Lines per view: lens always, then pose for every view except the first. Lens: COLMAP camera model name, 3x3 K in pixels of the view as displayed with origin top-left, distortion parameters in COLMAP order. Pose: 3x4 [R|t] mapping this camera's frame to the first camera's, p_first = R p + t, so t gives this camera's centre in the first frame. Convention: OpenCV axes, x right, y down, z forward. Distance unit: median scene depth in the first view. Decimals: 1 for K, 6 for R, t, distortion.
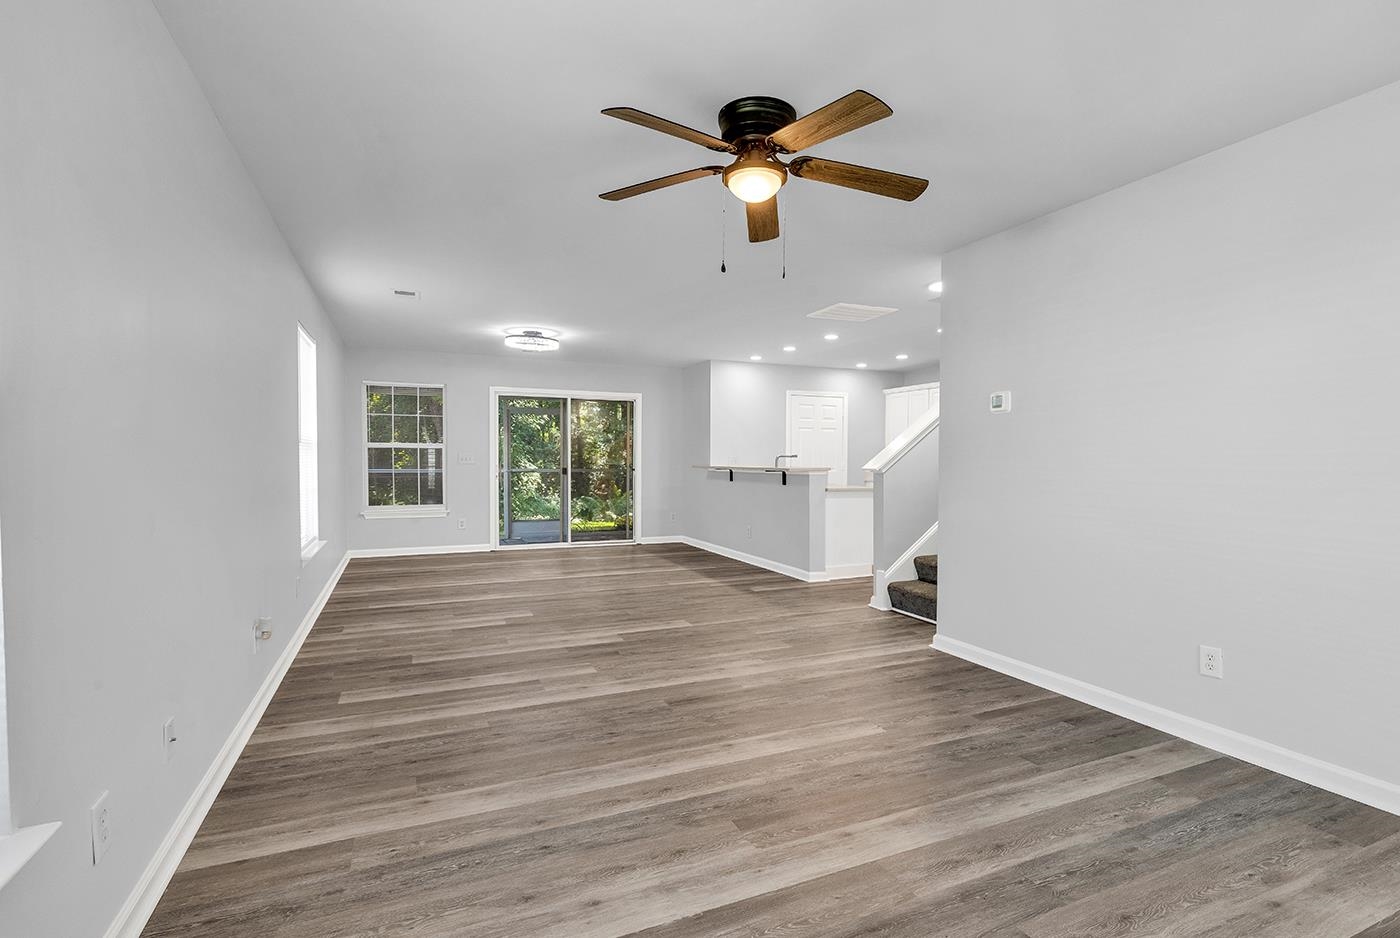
lens RADIAL K [[706.1, 0, 700.0], [0, 706.1, 469.0], [0, 0, 1]] dist [0.000724, -0.000721]
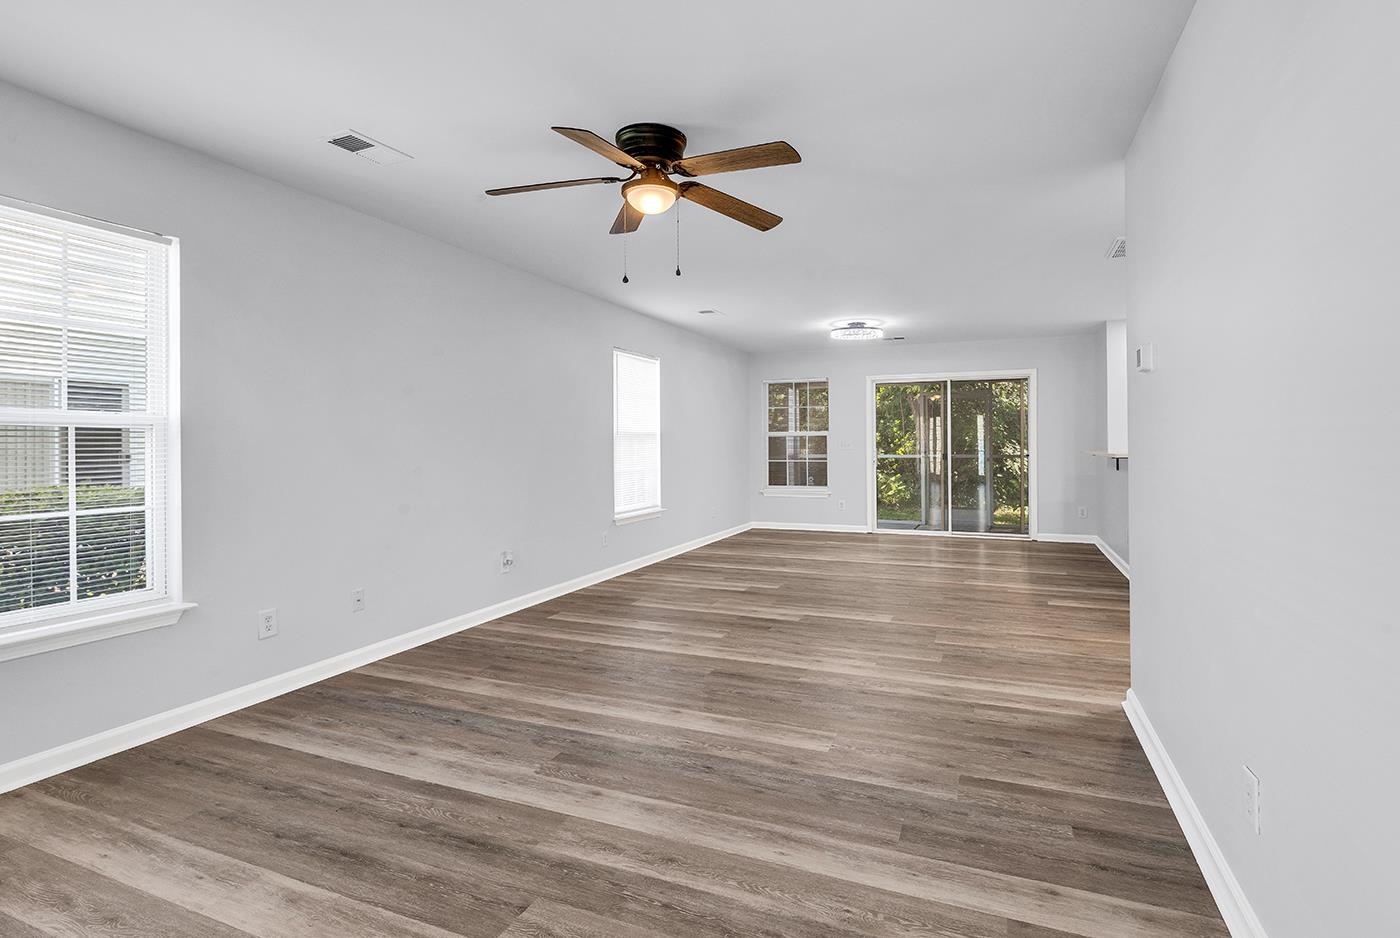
lens RADIAL K [[706.9, 0, 693.7], [0, 706.9, 429.7], [0, 0, 1]] dist [-0.001164, -0.001009]
pose [[0.666430, -0.023334, -0.745203, 0.760473], [-0.002621, 0.999431, -0.033639, -0.001735], [0.745563, 0.024371, 0.665989, 0.255195]]
